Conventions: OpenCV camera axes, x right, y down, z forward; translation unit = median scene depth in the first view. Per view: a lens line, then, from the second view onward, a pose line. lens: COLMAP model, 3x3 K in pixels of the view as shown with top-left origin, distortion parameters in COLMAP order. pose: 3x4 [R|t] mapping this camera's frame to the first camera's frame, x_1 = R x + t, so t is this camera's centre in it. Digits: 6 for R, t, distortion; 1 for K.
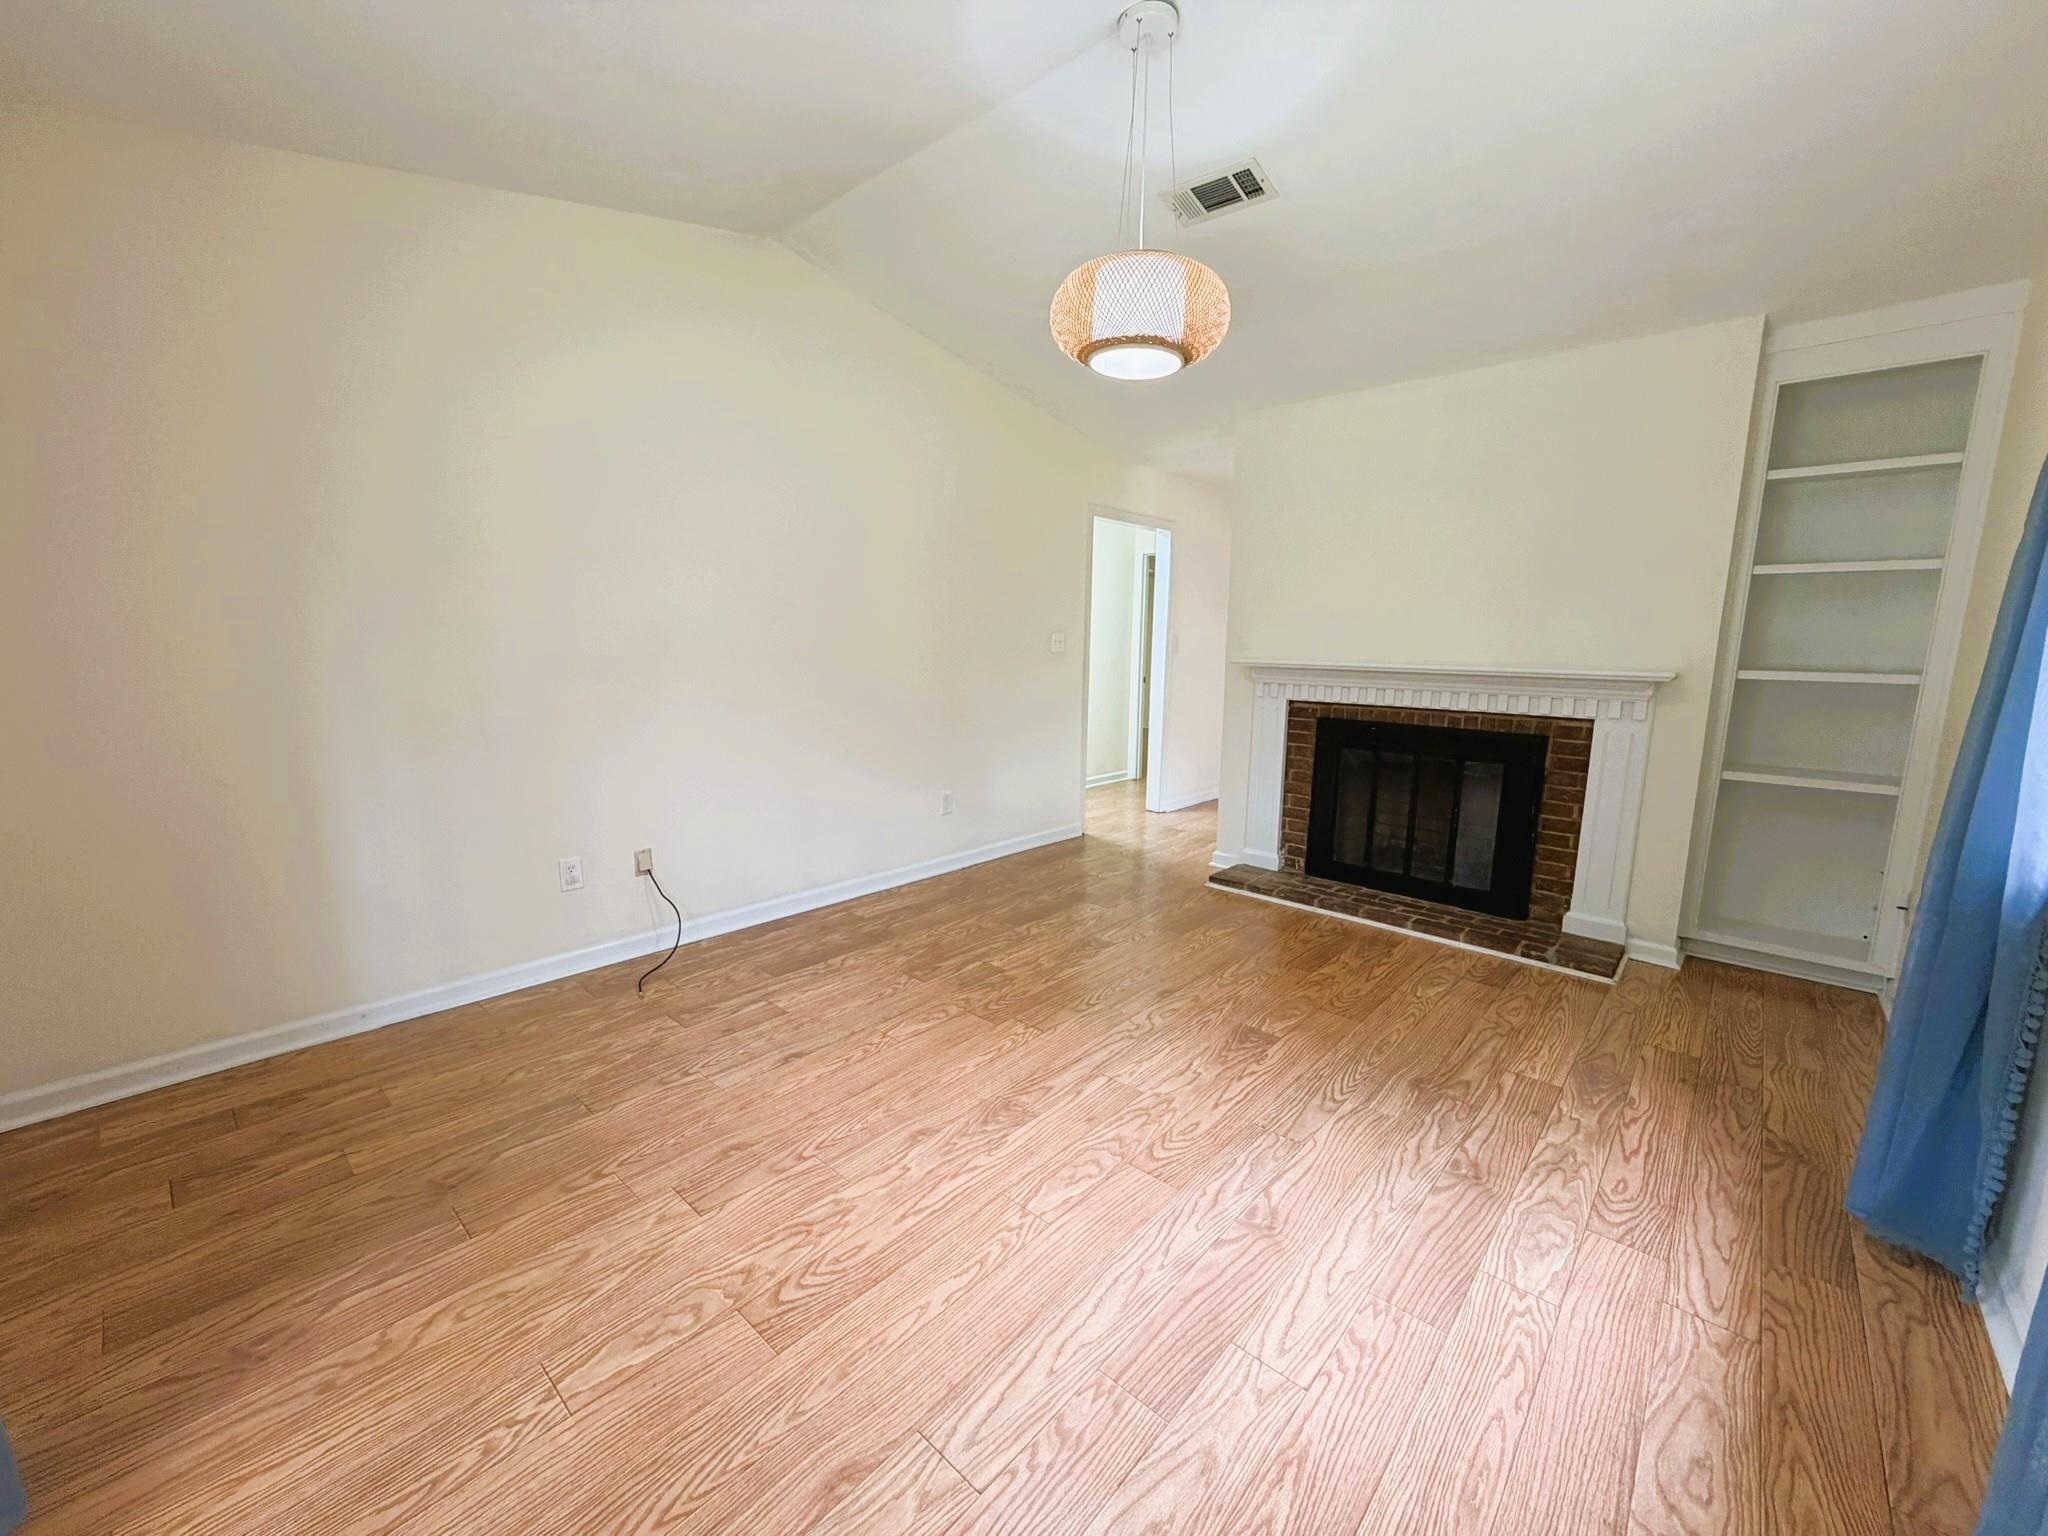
lens RADIAL K [[814.7, 0, 1004.1], [0, 814.7, 767.6], [0, 0, 1]] dist [0.000999, -0.000682]
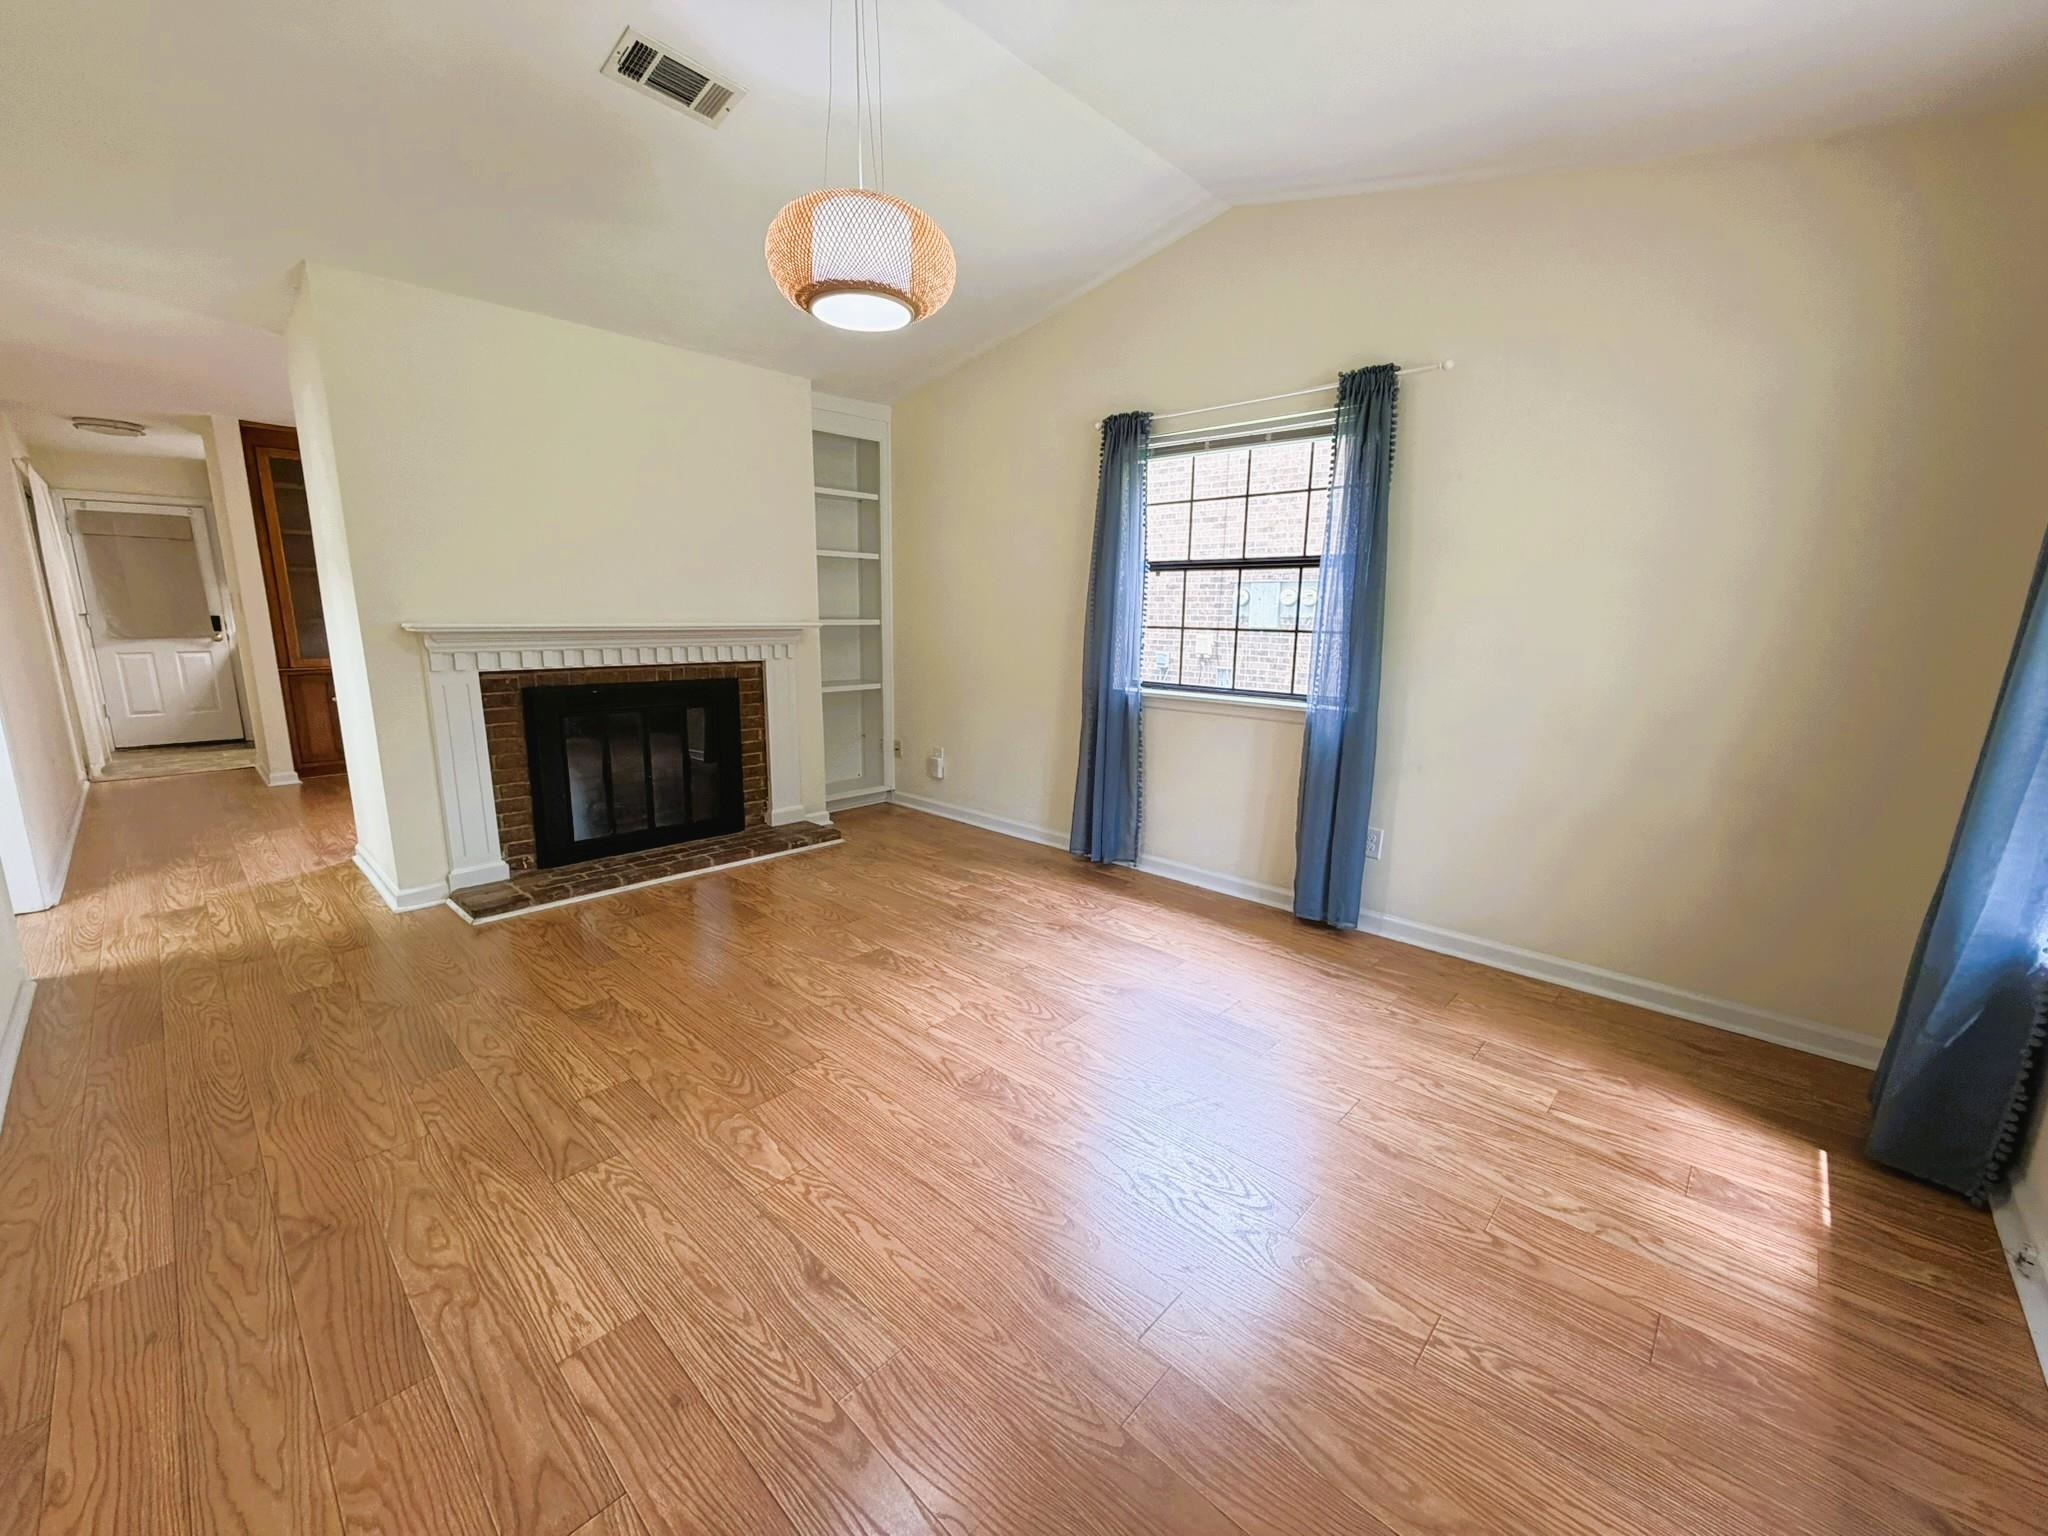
lens RADIAL K [[814.7, 0, 1026.5], [0, 814.7, 773.6], [0, 0, 1]] dist [0.000999, -0.000682]
pose [[0.009377, -0.212151, 0.977192, -0.782661], [0.144495, 0.967266, 0.208609, -0.128726], [-0.989461, 0.139243, 0.039725, 0.751744]]
